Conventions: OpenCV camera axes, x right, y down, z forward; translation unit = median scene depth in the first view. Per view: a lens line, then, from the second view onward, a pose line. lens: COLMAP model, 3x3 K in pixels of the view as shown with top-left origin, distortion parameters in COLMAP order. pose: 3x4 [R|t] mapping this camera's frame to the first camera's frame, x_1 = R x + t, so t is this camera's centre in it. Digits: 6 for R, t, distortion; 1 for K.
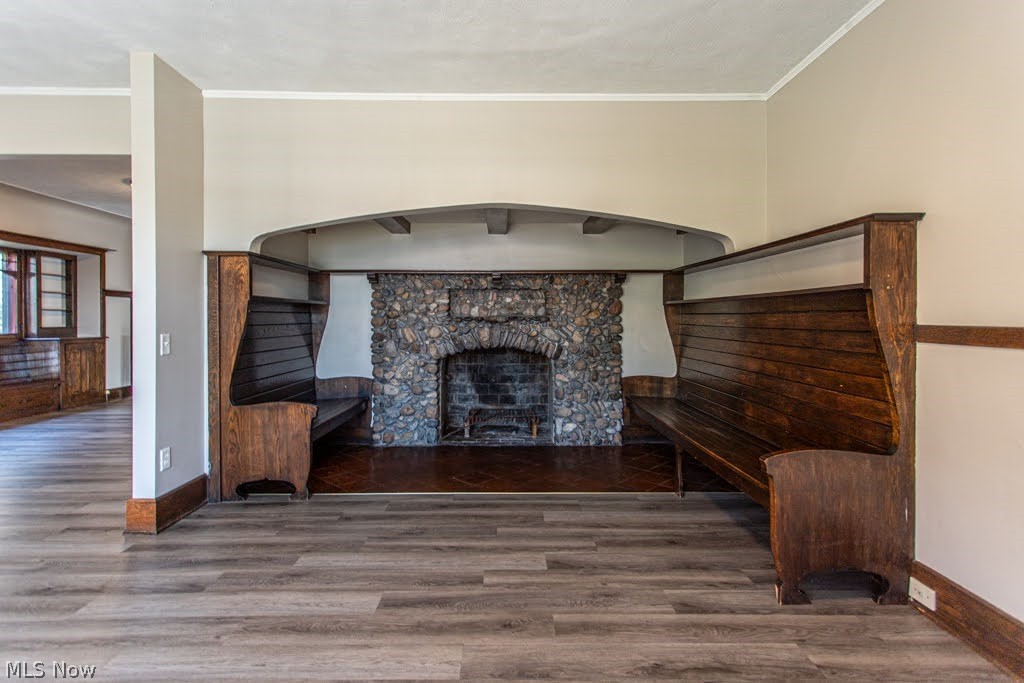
lens RADIAL K [[504.4, 0, 512.7], [0, 504.4, 322.1], [0, 0, 1]] dist [0.000534, 0.000448]
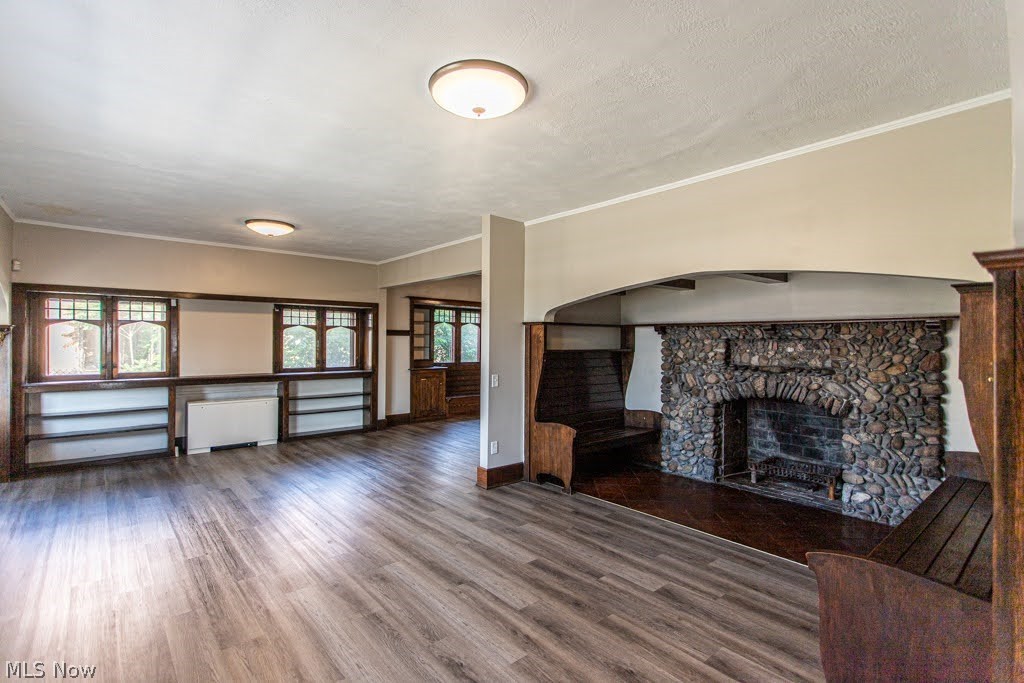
lens RADIAL K [[487.5, 0, 512.0], [0, 487.5, 341.5], [0, 0, 1]] dist [0.000939, 0.000409]
pose [[0.637229, 0.005302, -0.770656, 0.382392], [-0.011925, 0.999924, -0.002980, -0.052110], [0.770582, 0.011089, 0.637244, -0.006740]]
